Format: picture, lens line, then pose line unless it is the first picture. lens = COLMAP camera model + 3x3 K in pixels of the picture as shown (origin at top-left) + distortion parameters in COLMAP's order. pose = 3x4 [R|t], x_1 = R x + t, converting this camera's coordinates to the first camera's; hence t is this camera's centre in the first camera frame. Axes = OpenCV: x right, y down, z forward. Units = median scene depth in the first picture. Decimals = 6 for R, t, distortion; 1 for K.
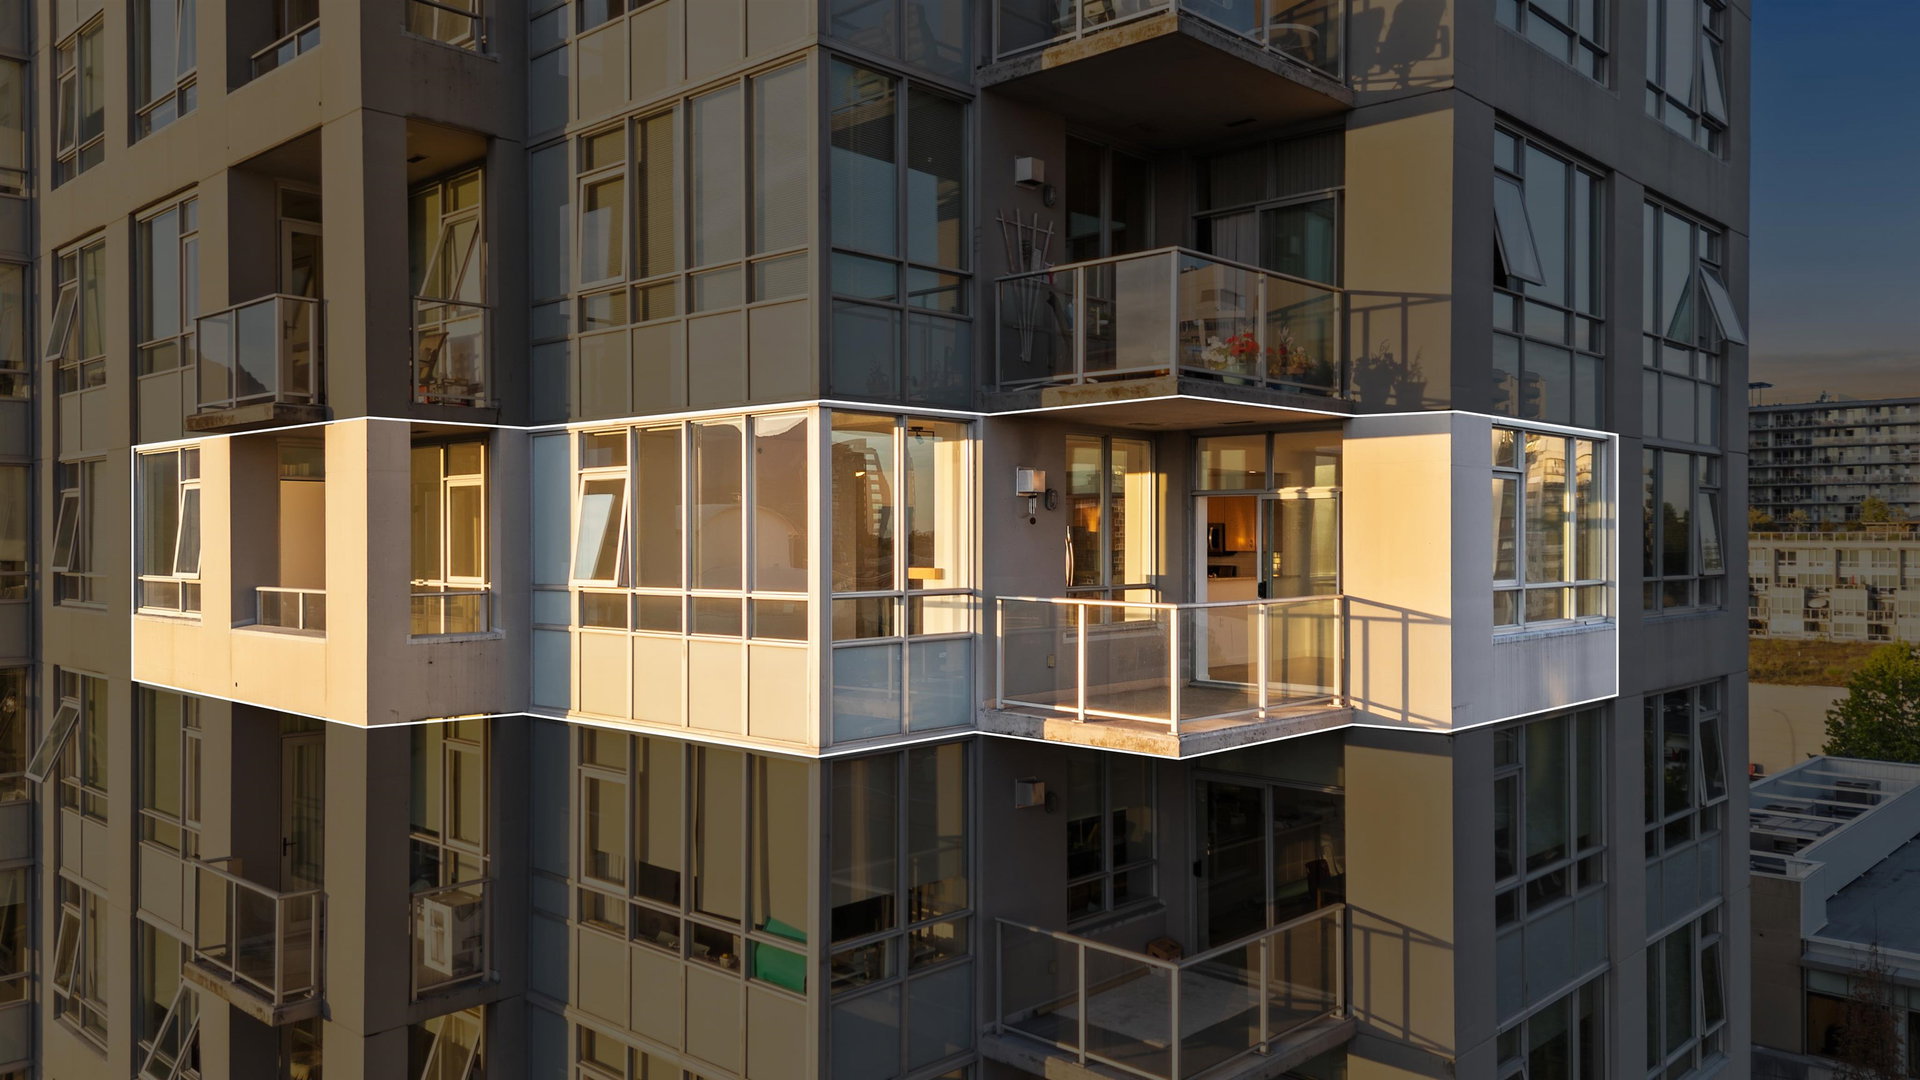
lens RADIAL K [[1439.0, 0, 958.6], [0, 1439.0, 537.9], [0, 0, 1]] dist [0.059358, 0.002022]
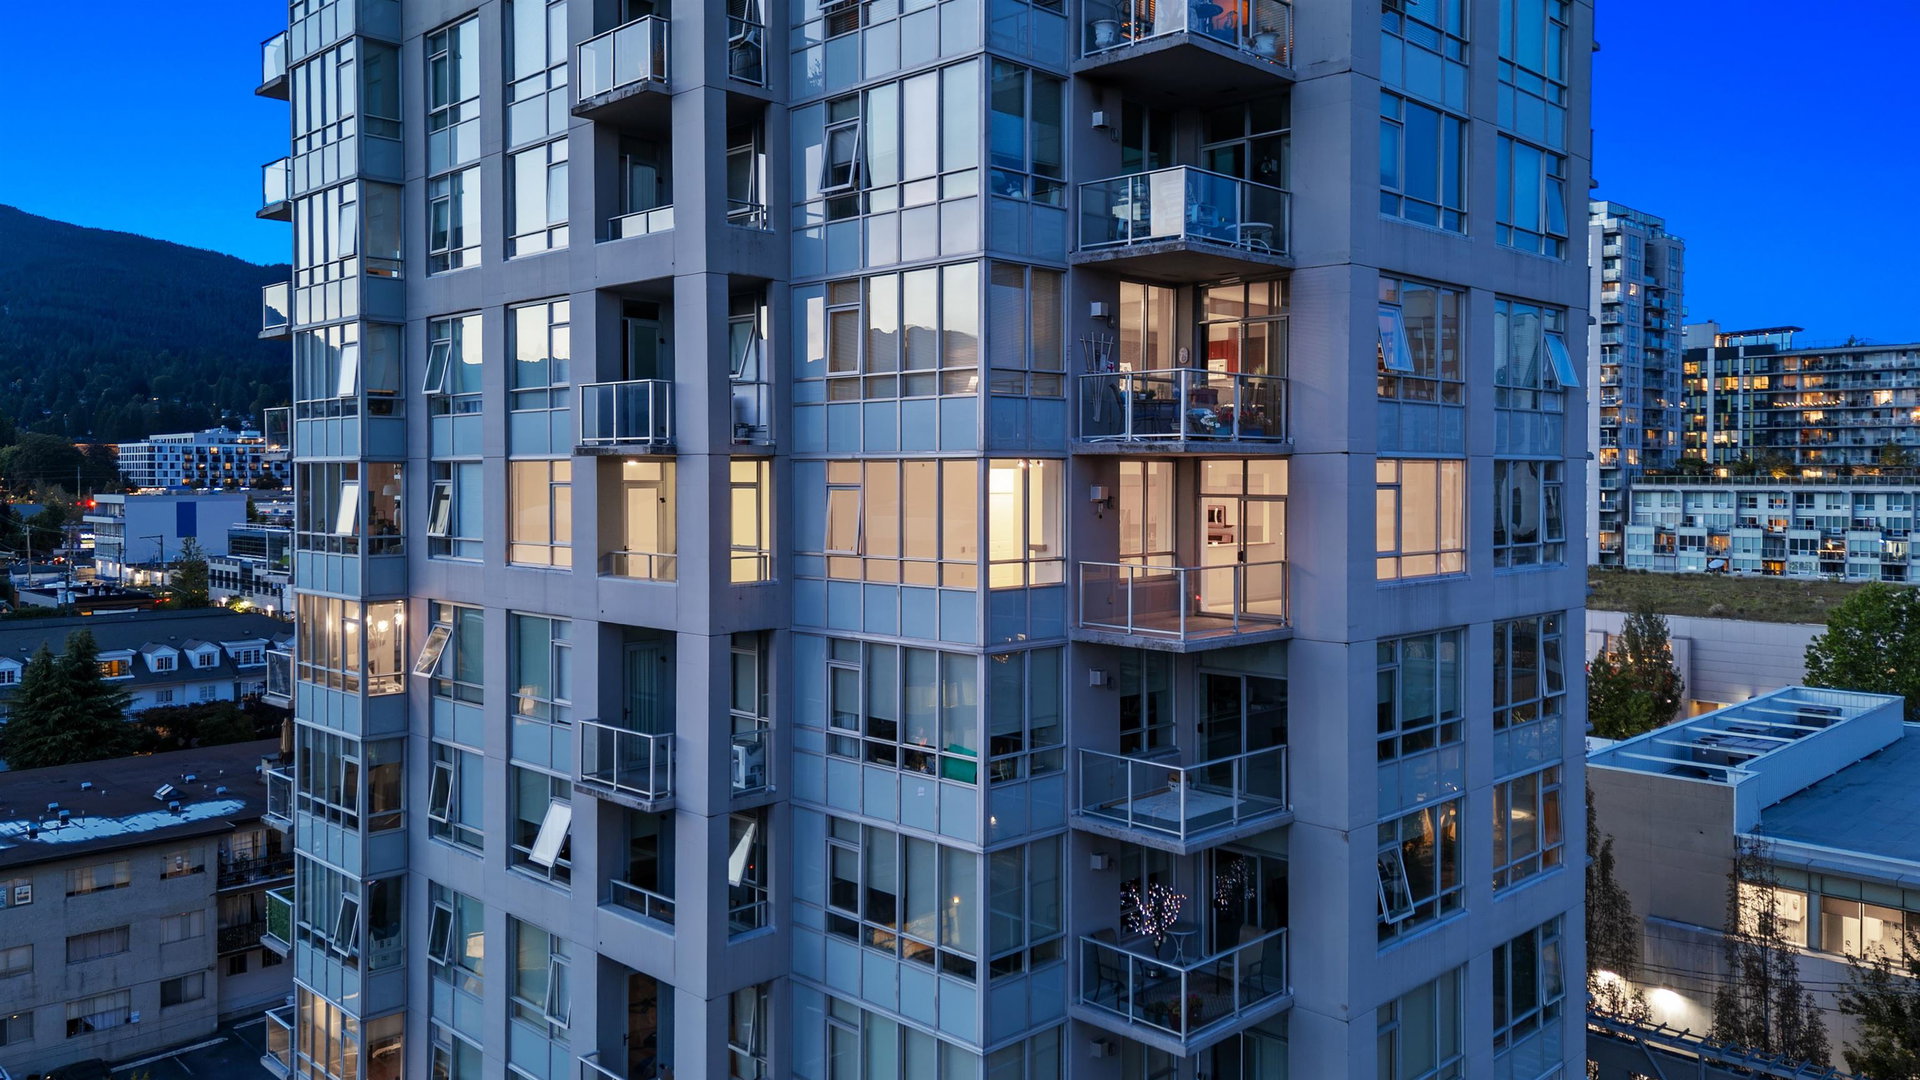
lens RADIAL K [[1439.0, 0, 974.6], [0, 1439.0, 498.9], [0, 0, 1]] dist [0.059358, 0.002022]
pose [[0.999879, 0.001655, -0.015474, -0.062341], [-0.001402, 0.999865, 0.016383, -0.053097], [0.015499, -0.016359, 0.999746, -0.610619]]
